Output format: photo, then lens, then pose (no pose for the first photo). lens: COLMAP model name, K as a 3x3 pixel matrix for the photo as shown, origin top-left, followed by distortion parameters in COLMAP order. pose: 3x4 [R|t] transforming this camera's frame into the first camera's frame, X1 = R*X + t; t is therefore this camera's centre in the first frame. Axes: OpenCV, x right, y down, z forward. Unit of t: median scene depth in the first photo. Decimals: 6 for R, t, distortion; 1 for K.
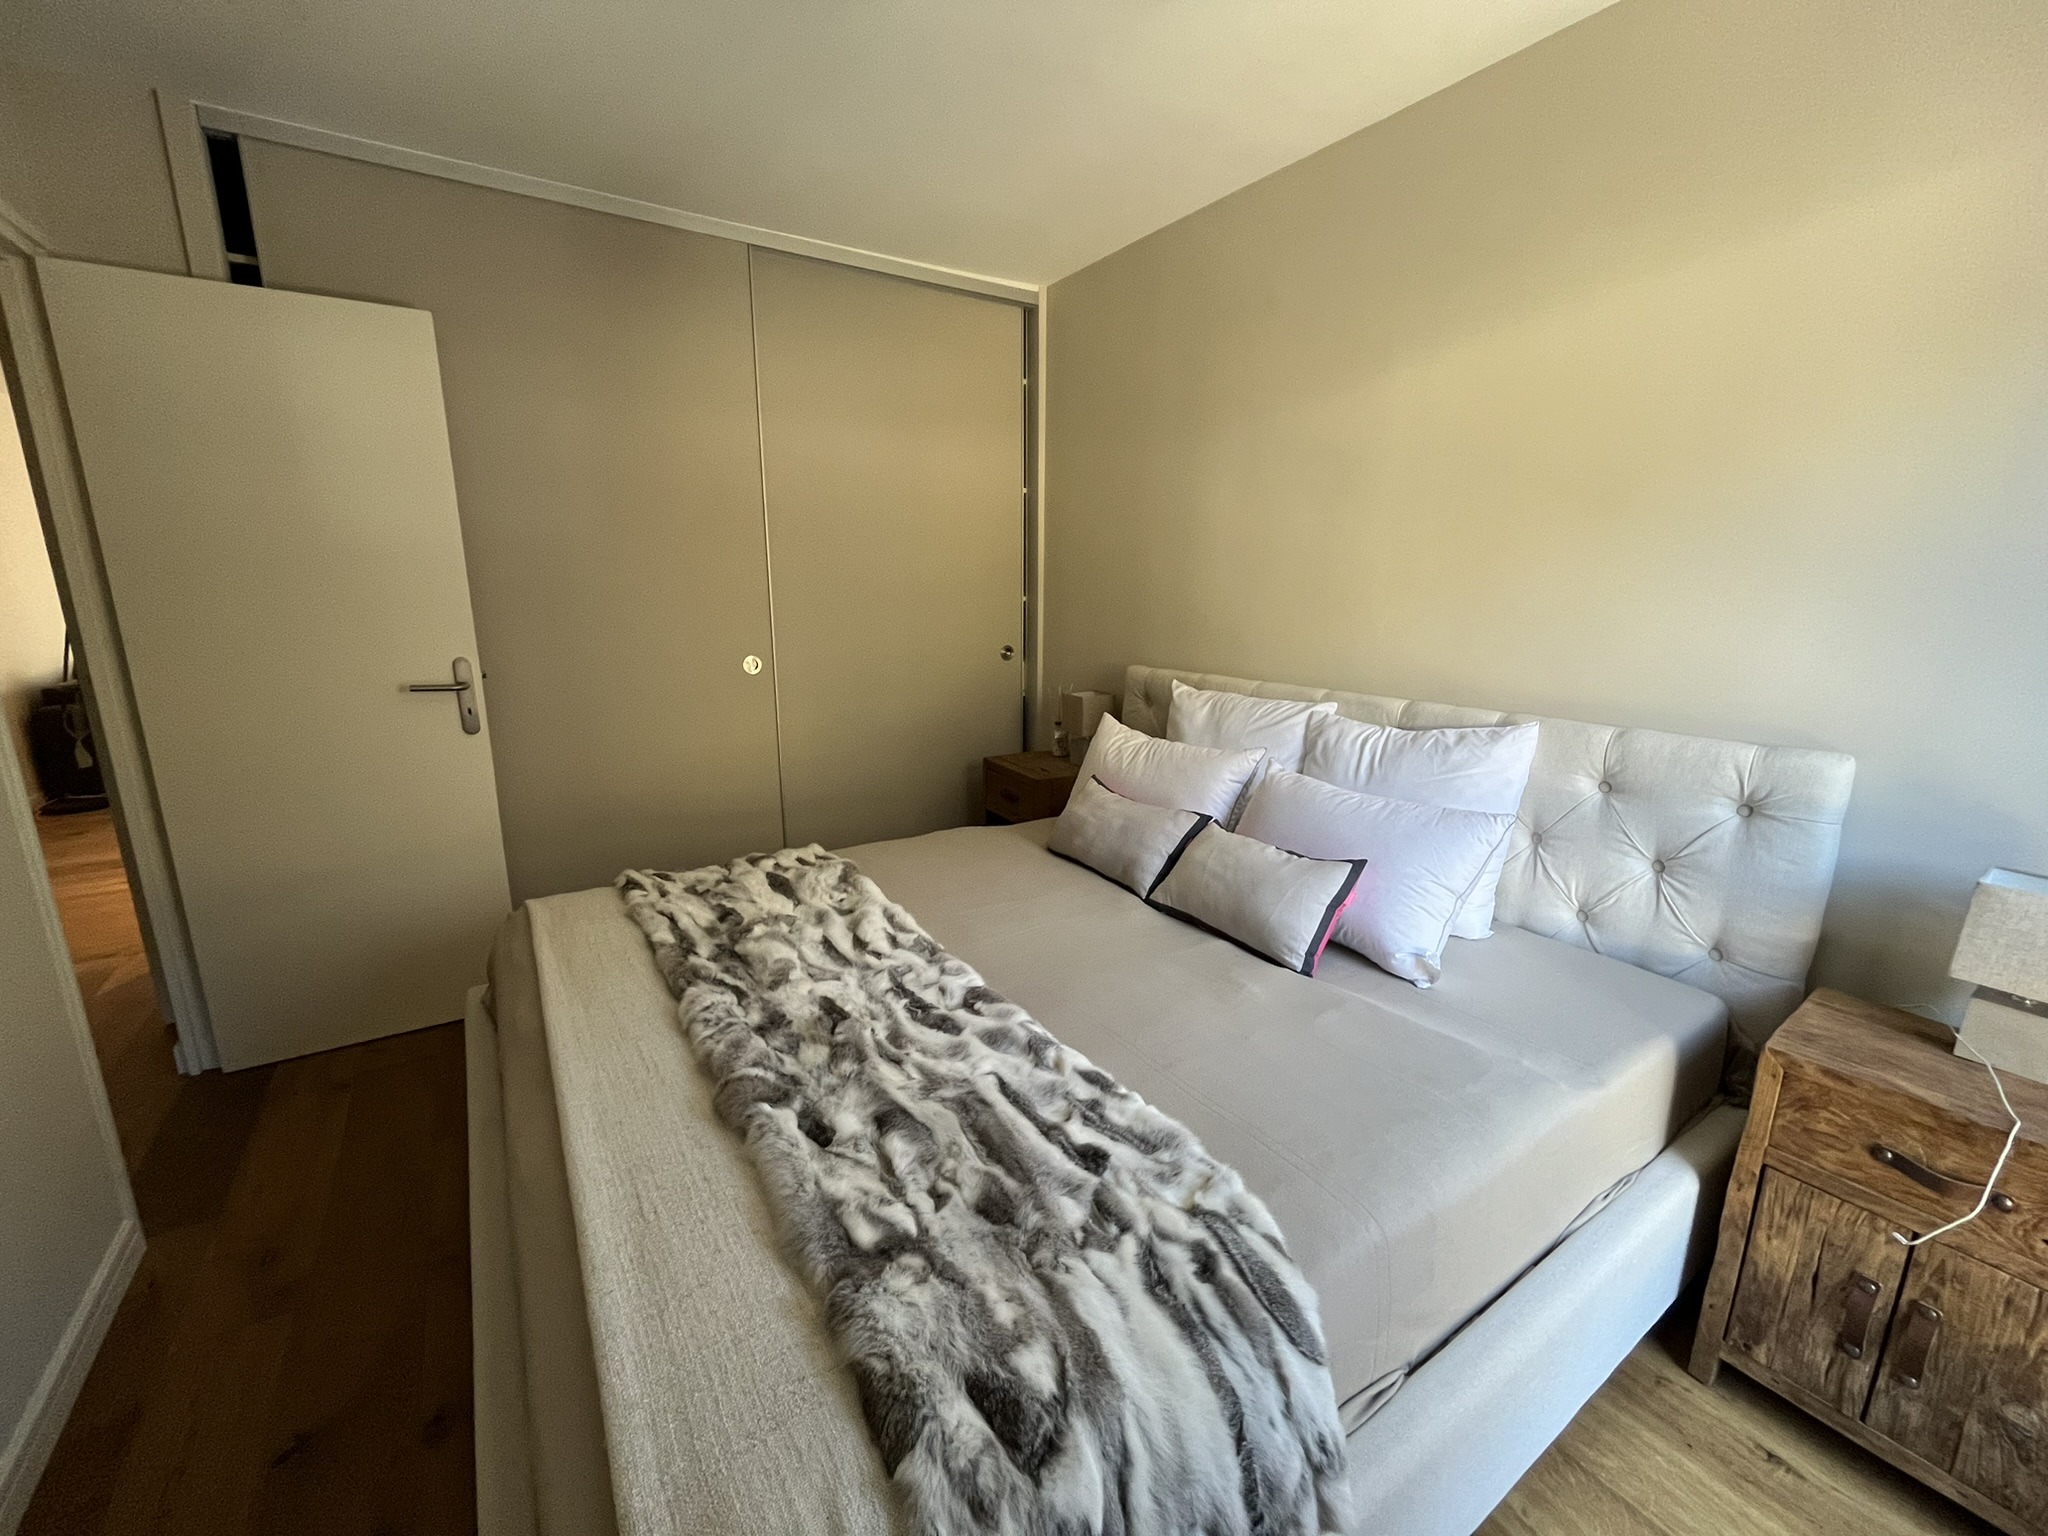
lens RADIAL K [[834.5, 0, 1010.6], [0, 834.5, 768.3], [0, 0, 1]] dist [-0.001374, 0.000689]
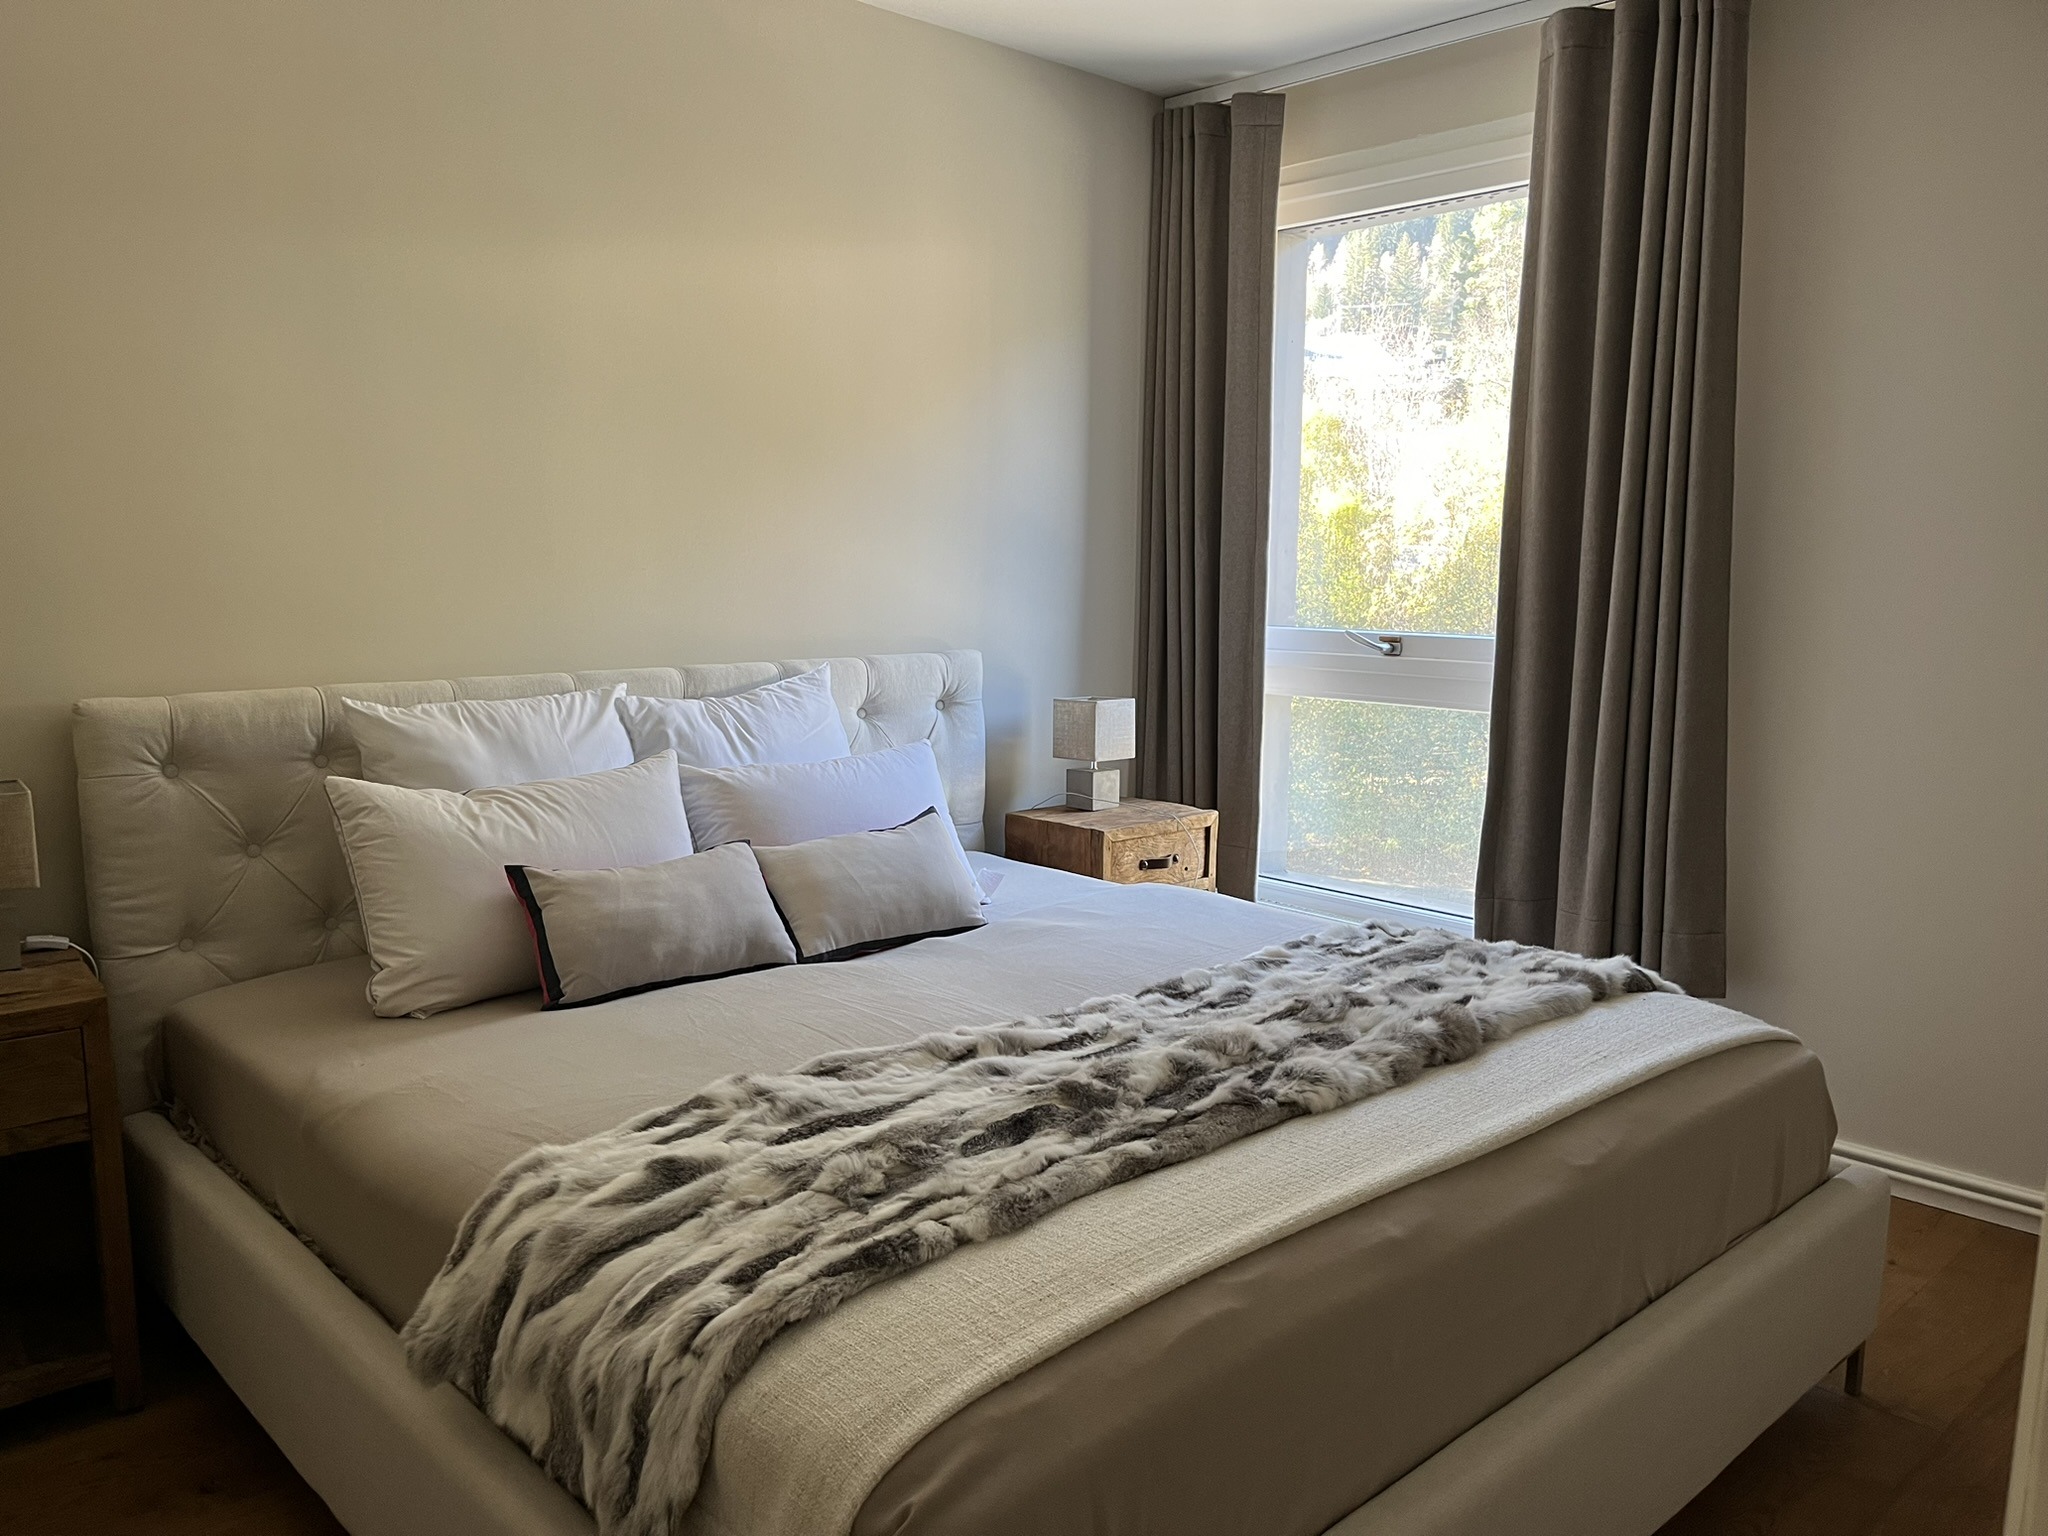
lens RADIAL K [[1565.9, 0, 1014.4], [0, 1565.9, 769.4], [0, 0, 1]] dist [0.057571, -0.058773]
pose [[-0.176410, -0.143250, 0.973837, -1.414604], [0.209822, 0.961142, 0.179391, -0.247769], [-0.961693, 0.235979, -0.139498, 1.190805]]
